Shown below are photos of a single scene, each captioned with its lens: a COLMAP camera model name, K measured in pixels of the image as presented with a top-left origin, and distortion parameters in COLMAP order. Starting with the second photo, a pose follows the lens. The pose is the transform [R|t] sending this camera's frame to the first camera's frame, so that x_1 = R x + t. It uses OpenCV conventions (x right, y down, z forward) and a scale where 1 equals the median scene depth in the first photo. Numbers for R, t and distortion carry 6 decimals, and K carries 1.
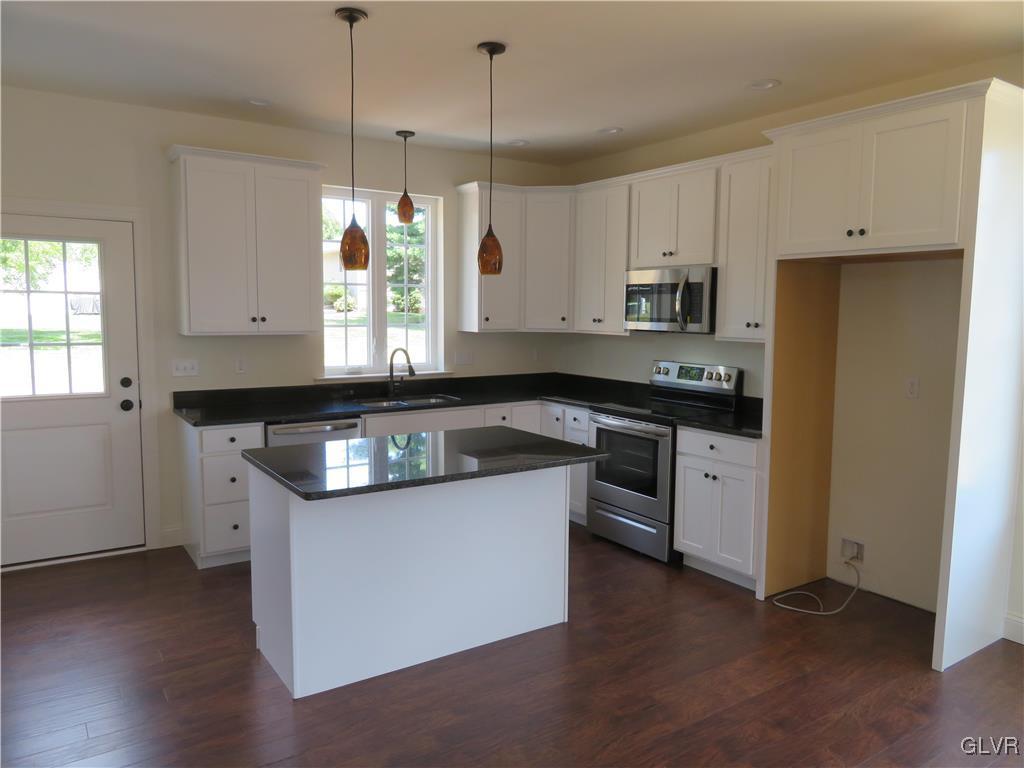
lens RADIAL K [[732.7, 0, 512.0], [0, 732.7, 384.0], [0, 0, 1]] dist [-0.007863, 0.002502]
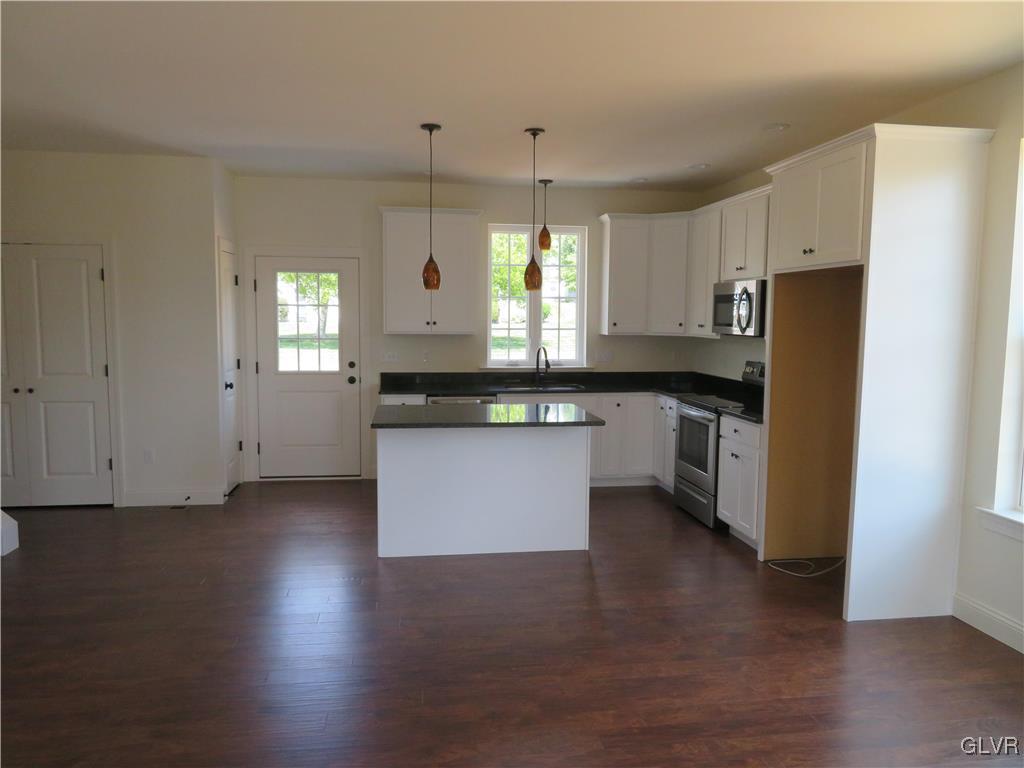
lens RADIAL K [[732.7, 0, 512.0], [0, 732.7, 384.0], [0, 0, 1]] dist [-0.007863, 0.002502]
pose [[0.903067, 0.038873, -0.427736, 0.408466], [-0.044063, 0.999026, -0.002237, 0.025793], [0.427233, 0.020867, 0.903901, -0.214880]]
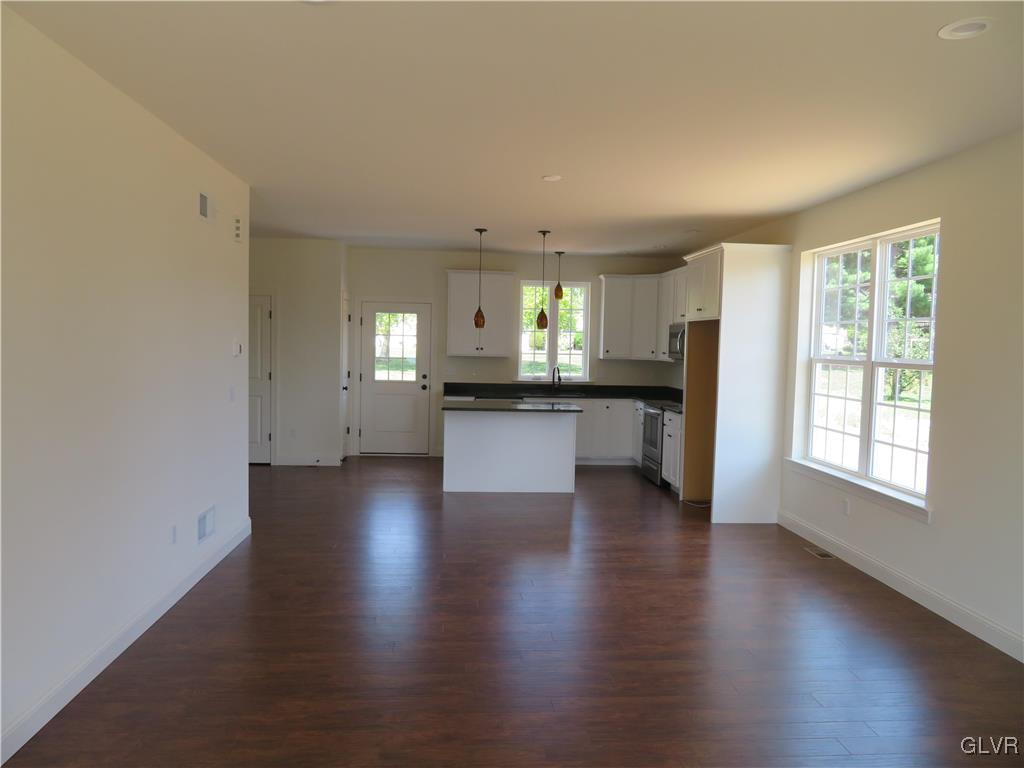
lens RADIAL K [[732.7, 0, 512.0], [0, 732.7, 384.0], [0, 0, 1]] dist [-0.007863, 0.002502]
pose [[0.870666, 0.038898, -0.490334, 0.757318], [-0.063989, 0.997354, -0.034502, 0.077037], [0.487695, 0.061415, 0.870851, -0.757985]]
